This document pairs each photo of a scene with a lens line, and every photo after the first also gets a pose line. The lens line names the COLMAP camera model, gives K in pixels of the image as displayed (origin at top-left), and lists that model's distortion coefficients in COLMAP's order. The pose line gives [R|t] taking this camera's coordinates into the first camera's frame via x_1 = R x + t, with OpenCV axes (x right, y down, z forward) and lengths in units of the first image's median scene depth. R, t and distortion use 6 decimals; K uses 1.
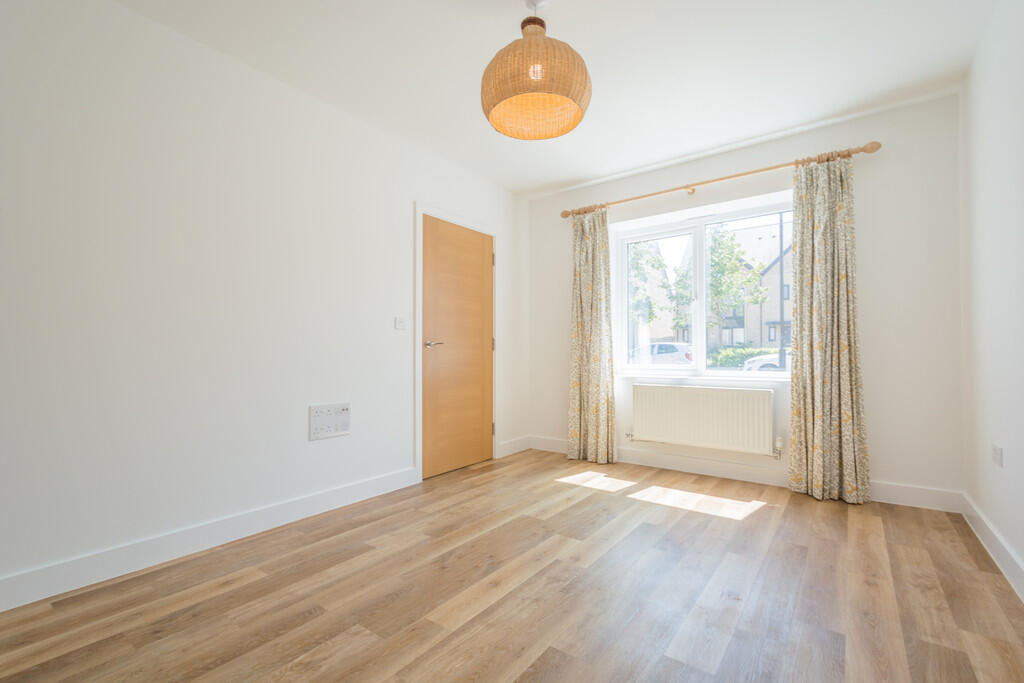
lens RADIAL K [[447.7, 0, 513.8], [0, 447.7, 347.2], [0, 0, 1]] dist [0.004188, 0.000123]
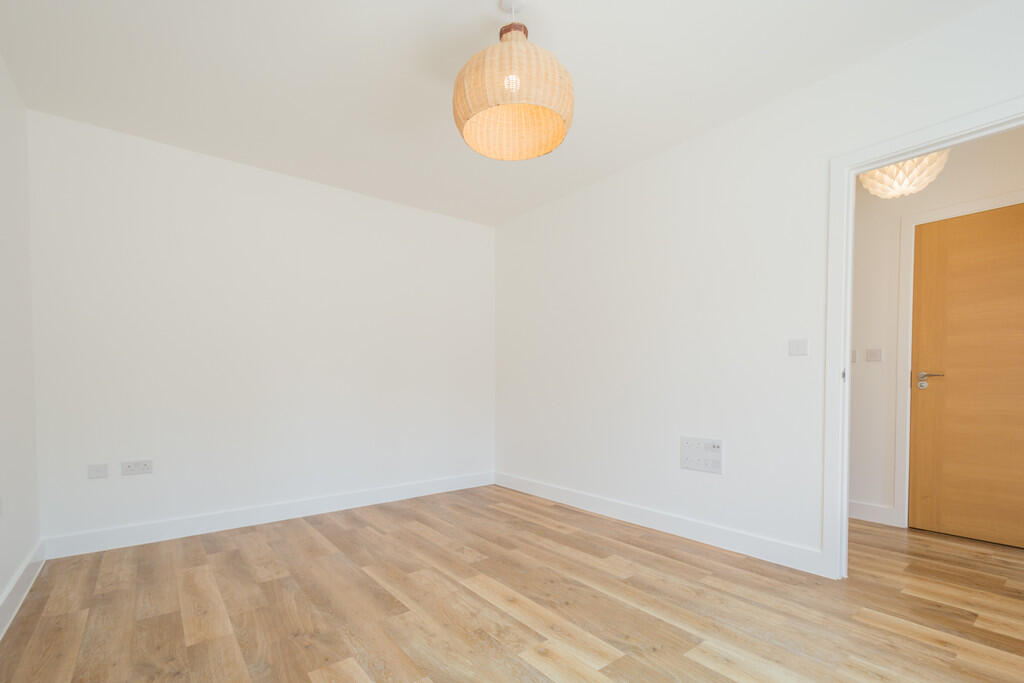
lens RADIAL K [[458.3, 0, 532.1], [0, 458.3, 385.2], [0, 0, 1]] dist [0.021257, -0.004447]
pose [[-0.231845, 0.005395, -0.972738, 0.846186], [0.021763, 0.999763, 0.000357, -0.001833], [0.972509, -0.021087, -0.231907, 1.066429]]
